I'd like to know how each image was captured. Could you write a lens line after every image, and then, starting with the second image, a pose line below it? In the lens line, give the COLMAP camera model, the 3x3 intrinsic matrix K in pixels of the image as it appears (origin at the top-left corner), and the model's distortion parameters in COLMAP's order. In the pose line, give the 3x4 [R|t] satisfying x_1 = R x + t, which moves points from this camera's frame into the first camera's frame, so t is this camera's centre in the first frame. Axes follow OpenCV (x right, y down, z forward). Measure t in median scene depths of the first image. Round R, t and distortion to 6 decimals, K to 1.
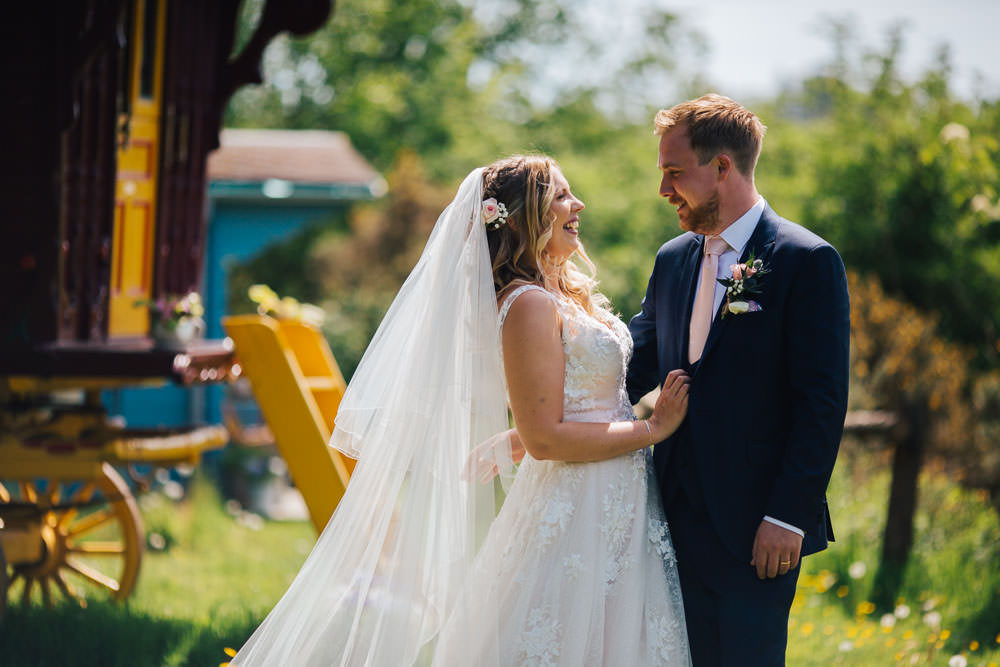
lens RADIAL K [[3864.7, 0, 500.0], [0, 3864.7, 333.5], [0, 0, 1]] dist [0.144623, 1.265739]
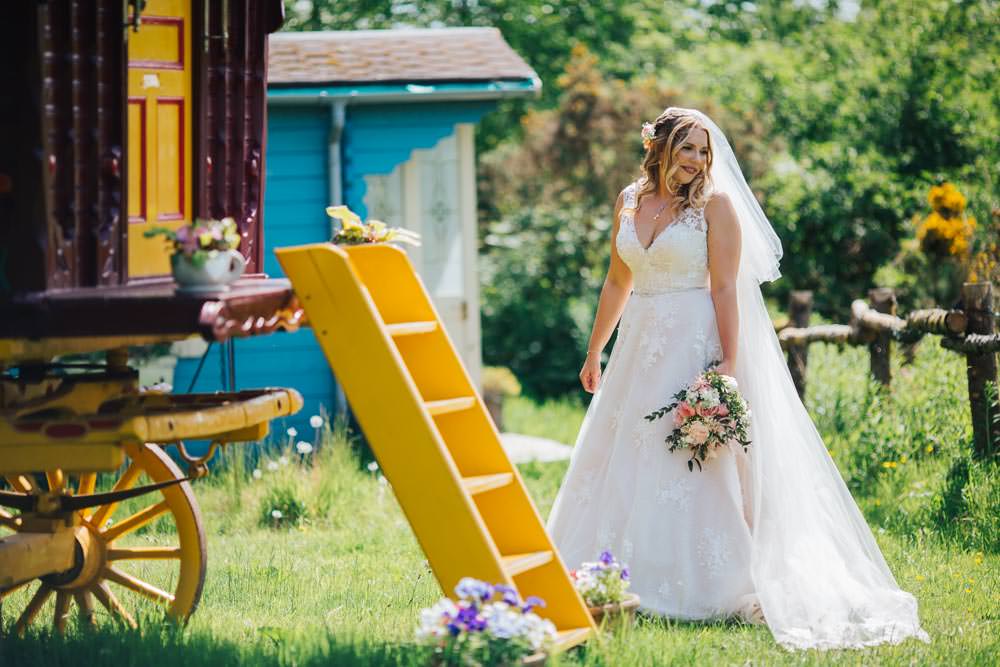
lens RADIAL K [[3864.7, 0, 500.0], [0, 3864.7, 333.5], [0, 0, 1]] dist [0.144623, 1.265739]
pose [[0.997381, -0.043386, -0.057867, 0.014513], [0.044706, 0.998764, 0.021712, -0.001633], [0.056854, -0.024242, 0.998088, 0.249627]]
